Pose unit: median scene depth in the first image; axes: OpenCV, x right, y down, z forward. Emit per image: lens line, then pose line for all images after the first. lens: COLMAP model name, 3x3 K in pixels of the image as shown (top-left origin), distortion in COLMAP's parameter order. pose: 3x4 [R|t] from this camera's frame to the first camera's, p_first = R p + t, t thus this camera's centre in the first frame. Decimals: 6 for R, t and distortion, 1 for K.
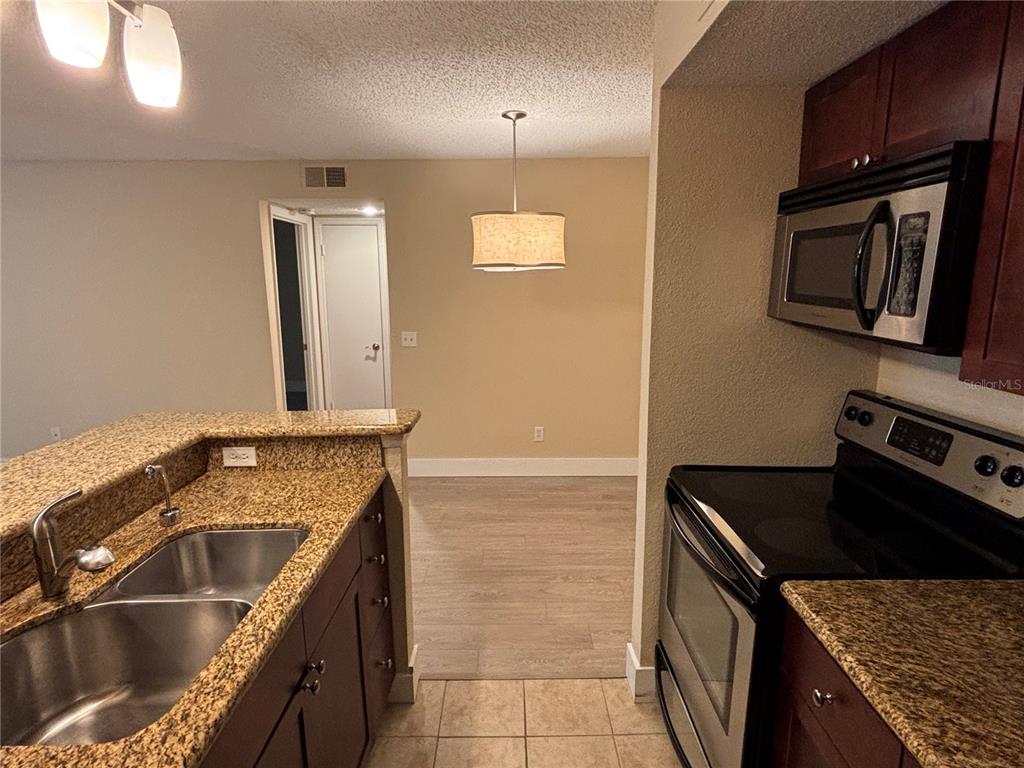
lens RADIAL K [[576.0, 0, 516.3], [0, 576.0, 378.9], [0, 0, 1]] dist [-0.006380, -0.002646]
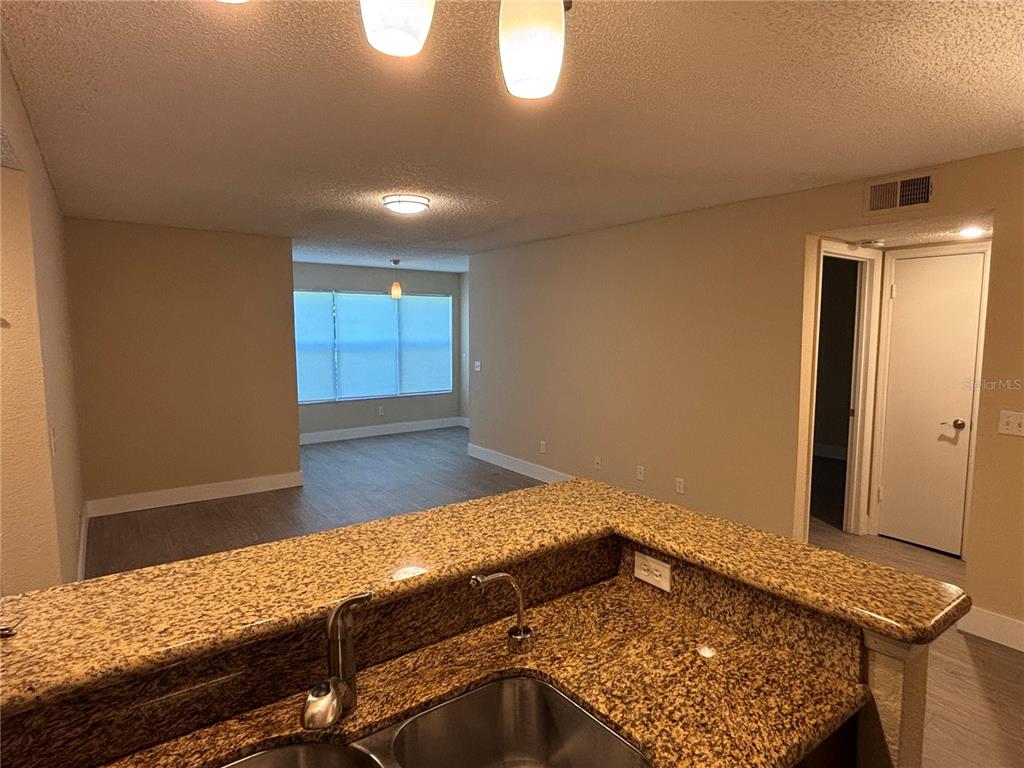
lens RADIAL K [[576.0, 0, 516.3], [0, 576.0, 378.9], [0, 0, 1]] dist [-0.006380, -0.002646]
pose [[0.592682, 0.078761, -0.801577, -0.019464], [-0.143697, 0.989581, -0.009015, -0.073729], [0.792515, 0.120527, 0.597824, 0.401372]]
